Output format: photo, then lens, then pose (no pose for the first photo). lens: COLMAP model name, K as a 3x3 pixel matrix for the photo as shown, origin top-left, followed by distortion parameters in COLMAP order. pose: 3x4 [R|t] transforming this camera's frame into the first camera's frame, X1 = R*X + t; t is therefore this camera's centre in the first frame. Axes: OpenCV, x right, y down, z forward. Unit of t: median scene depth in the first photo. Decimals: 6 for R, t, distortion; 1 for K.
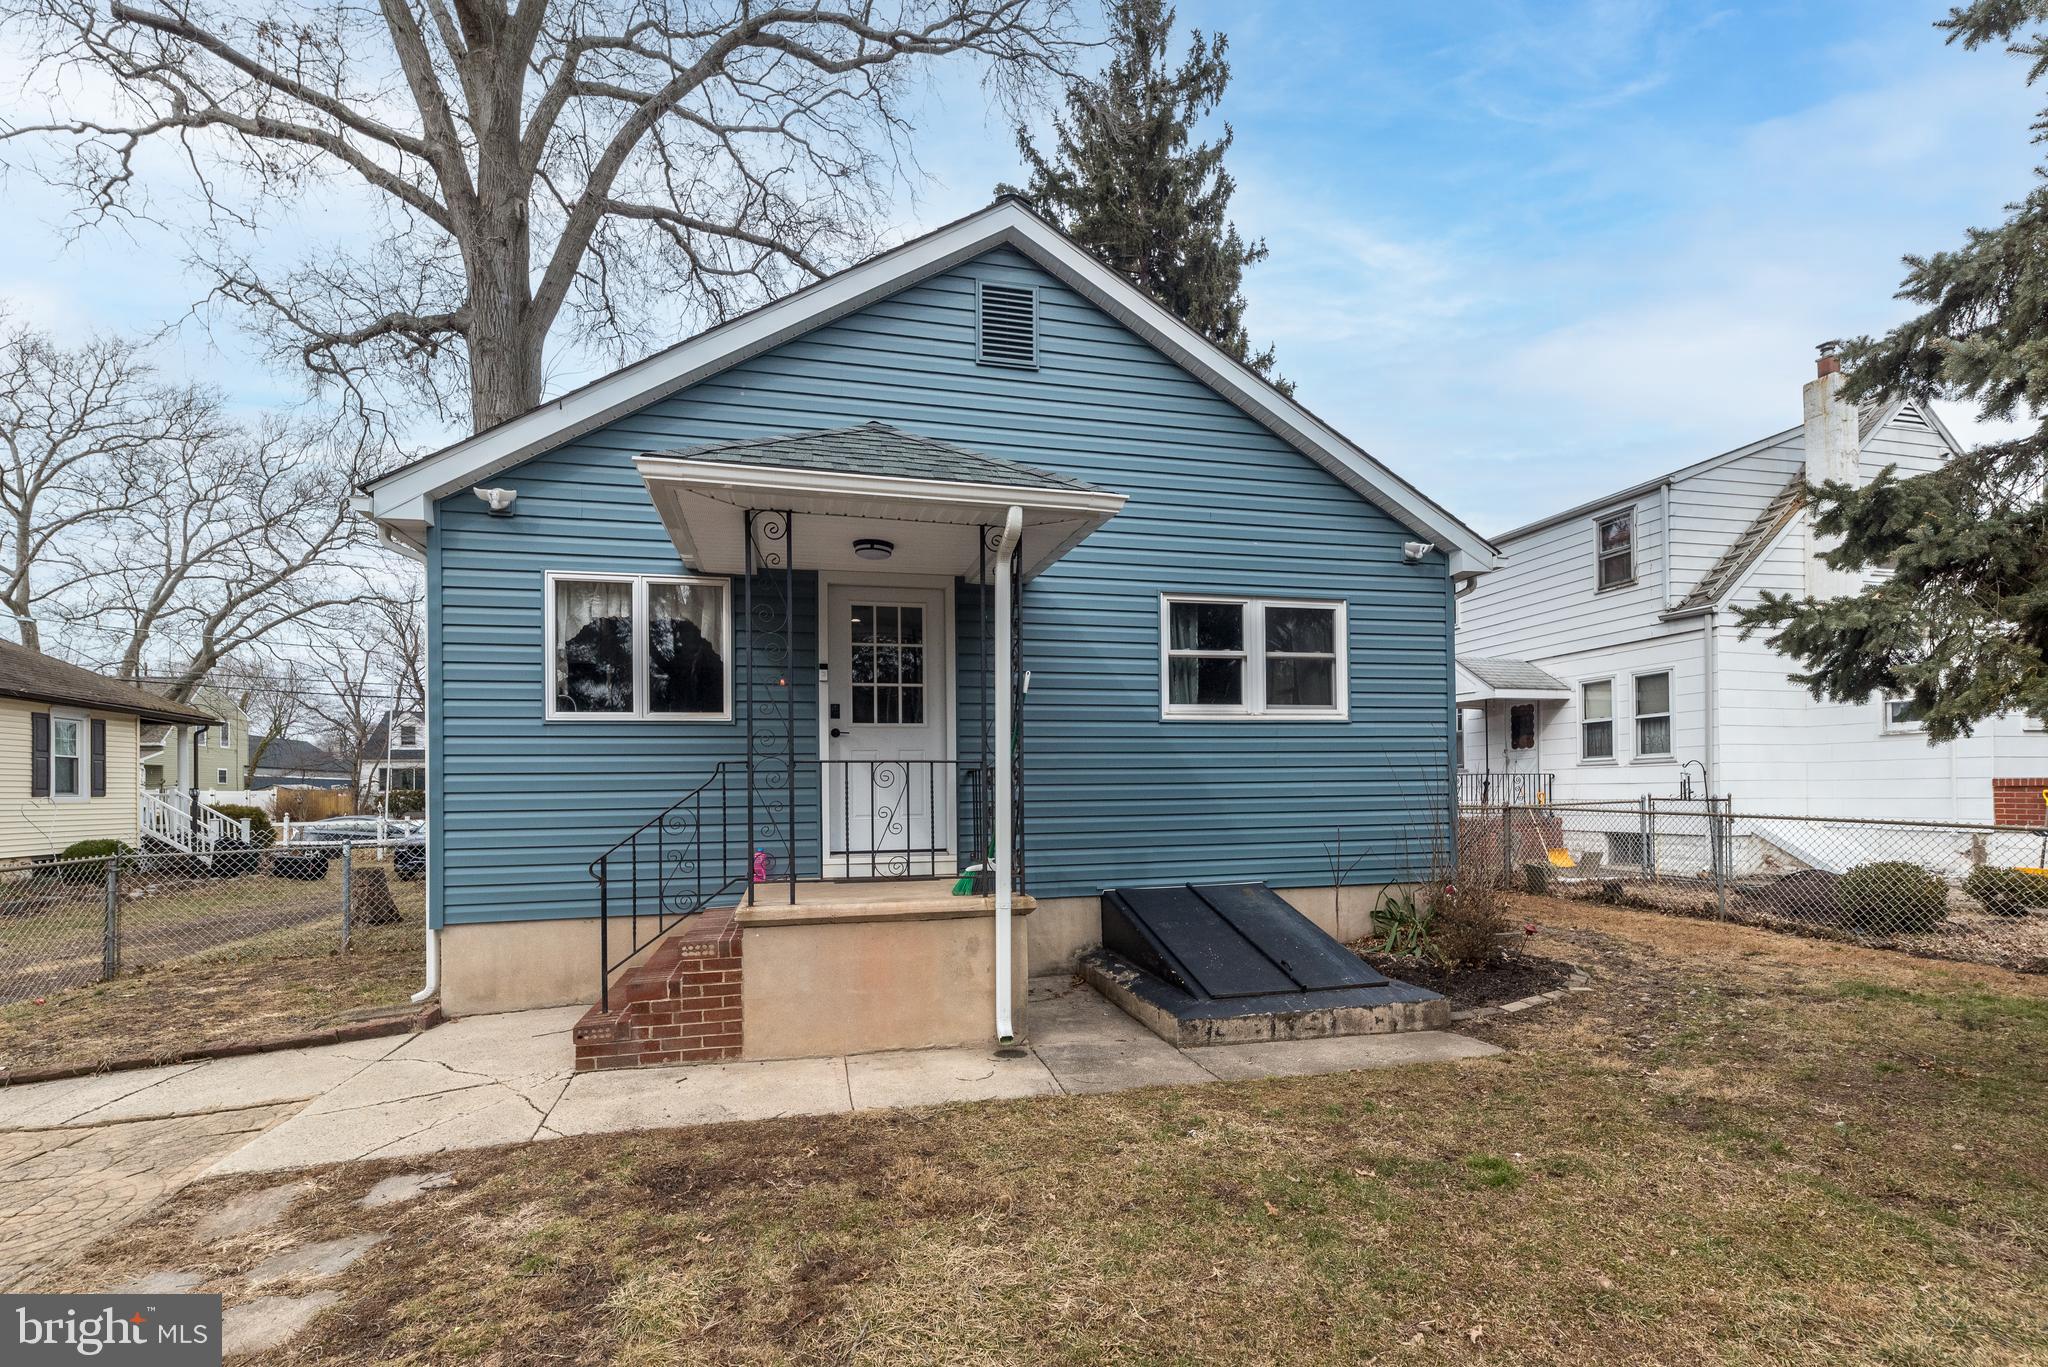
lens RADIAL K [[891.7, 0, 1019.4], [0, 891.7, 687.3], [0, 0, 1]] dist [0.006529, 0.000124]
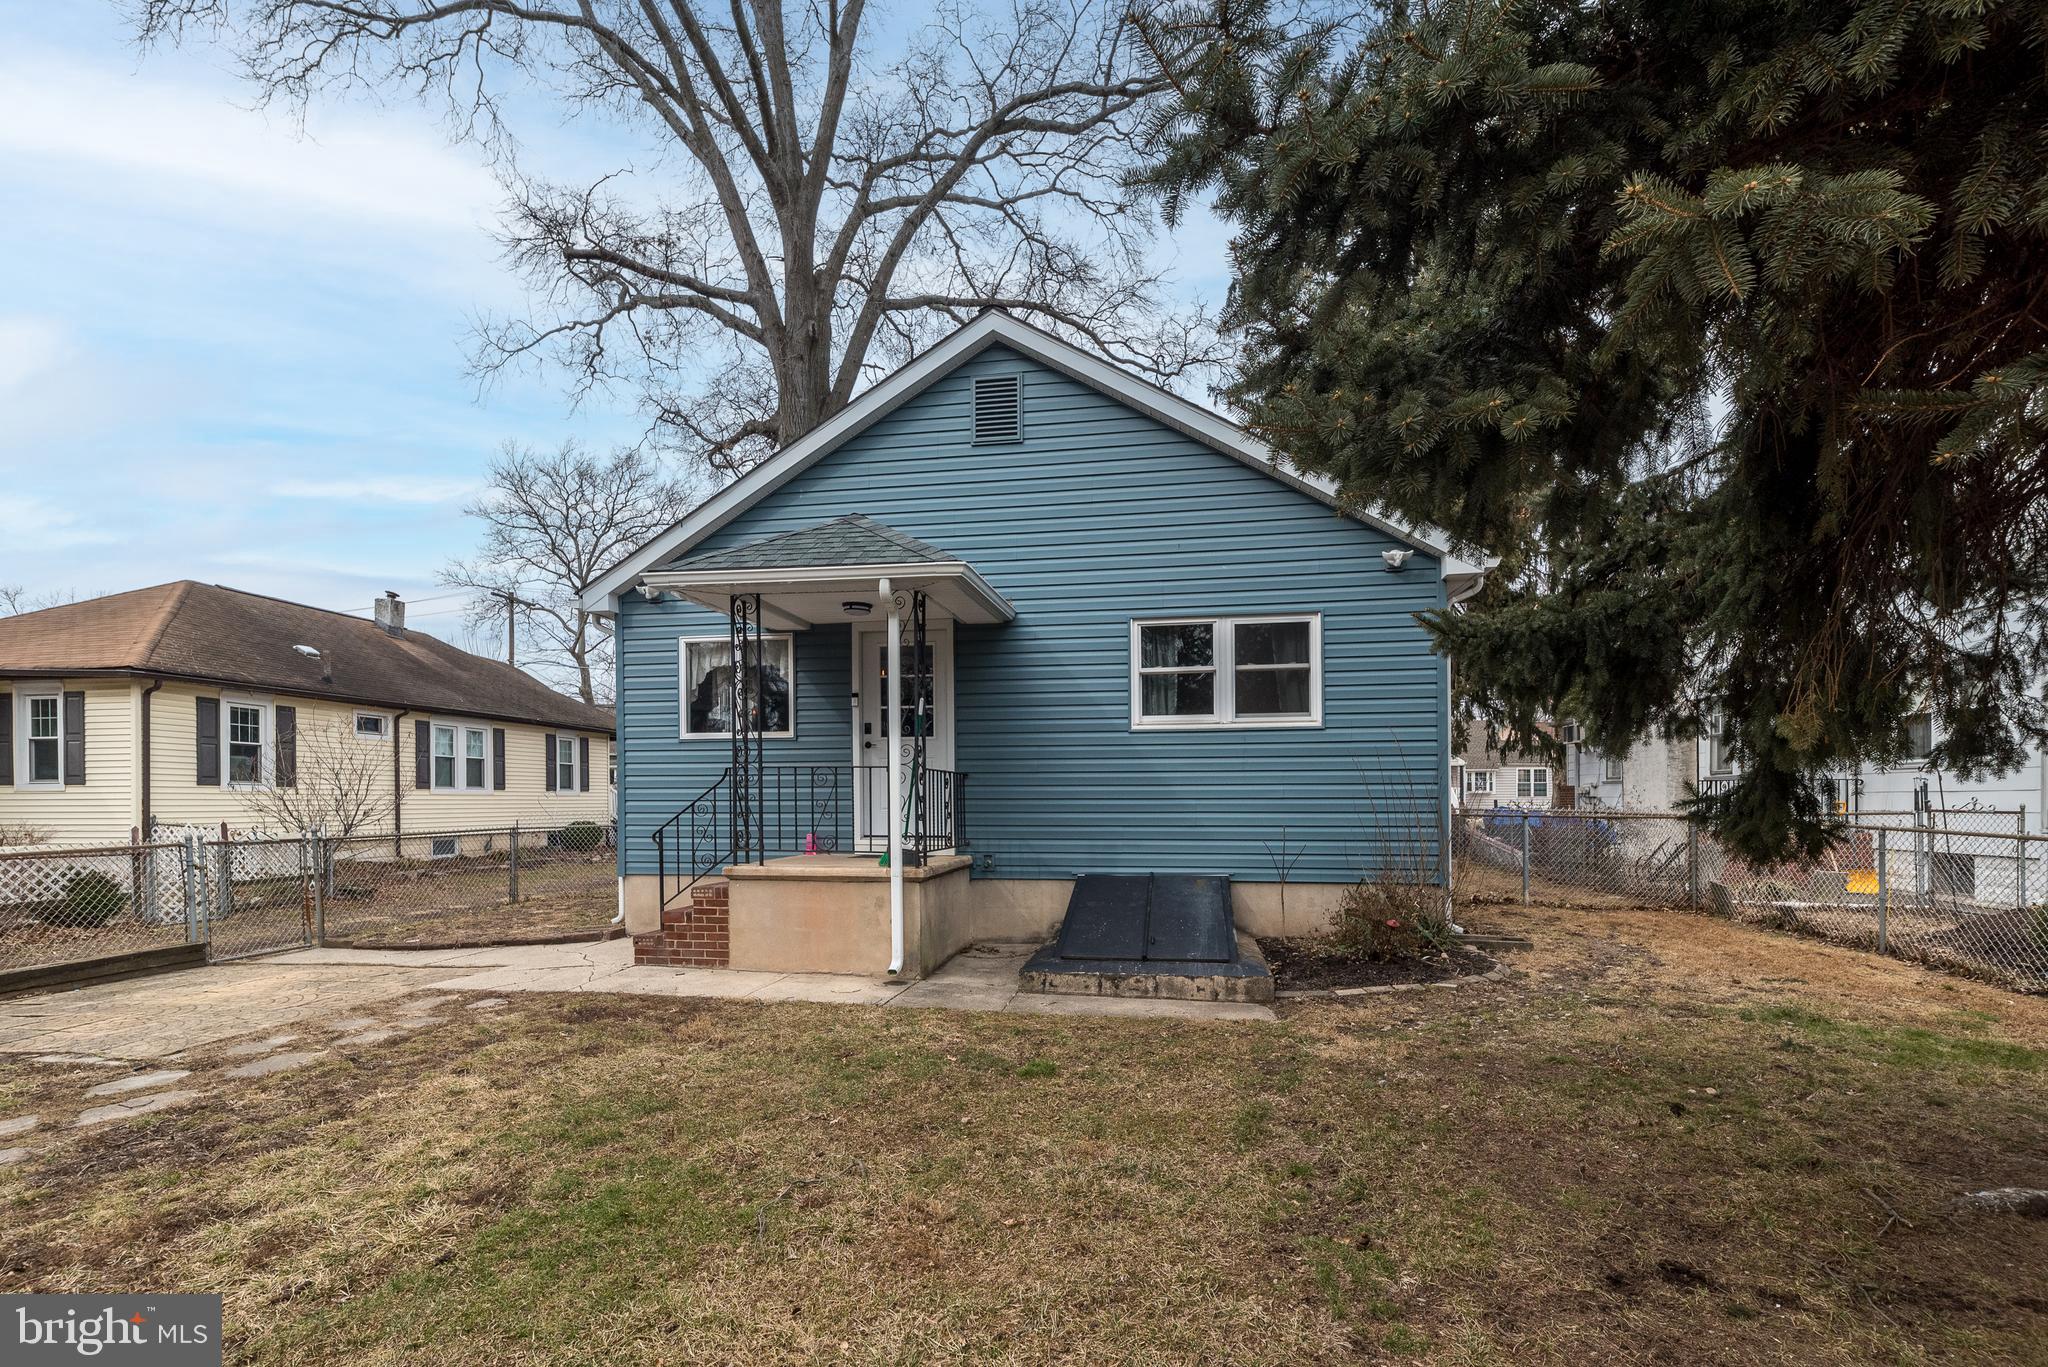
lens RADIAL K [[891.7, 0, 1024.8], [0, 891.7, 689.9], [0, 0, 1]] dist [0.006529, 0.000124]
pose [[0.920564, -0.035666, -0.388961, 0.482314], [0.034930, 0.999350, -0.008967, -0.009461], [0.389028, -0.005332, 0.921211, -0.112671]]
